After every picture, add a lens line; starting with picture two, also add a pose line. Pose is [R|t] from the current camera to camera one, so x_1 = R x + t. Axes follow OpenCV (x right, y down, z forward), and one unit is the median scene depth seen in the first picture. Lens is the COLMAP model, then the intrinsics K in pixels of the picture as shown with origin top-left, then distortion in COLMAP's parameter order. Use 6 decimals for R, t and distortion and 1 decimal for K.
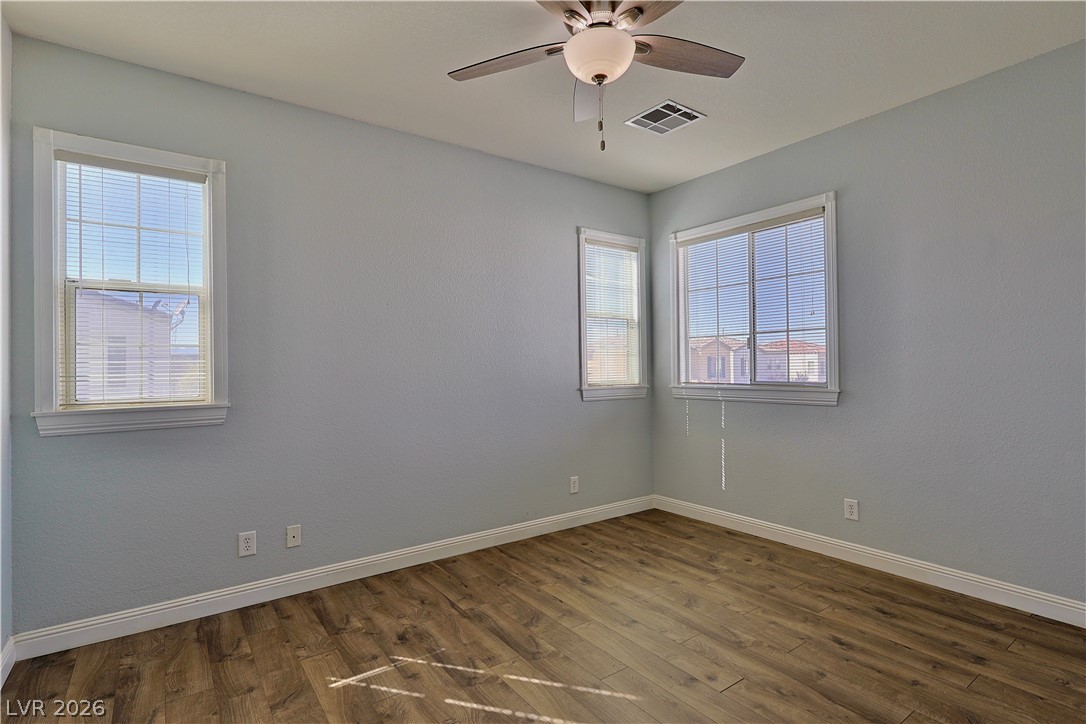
lens RADIAL K [[534.3, 0, 553.1], [0, 534.3, 360.0], [0, 0, 1]] dist [-0.000511, 0.001932]
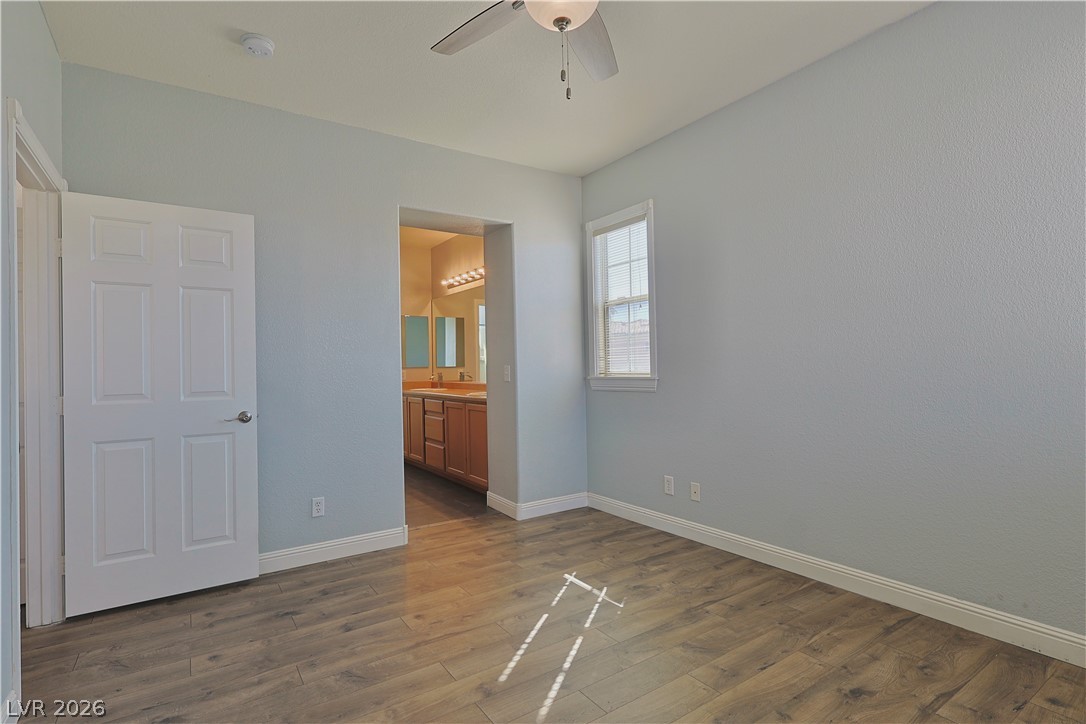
lens RADIAL K [[534.3, 0, 545.9], [0, 534.3, 362.3], [0, 0, 1]] dist [-0.000511, 0.001932]
pose [[-0.033428, 0.000310, -0.999441, 0.760188], [0.022577, 0.999745, -0.000445, 0.039279], [0.999186, -0.022579, -0.033426, 0.770712]]
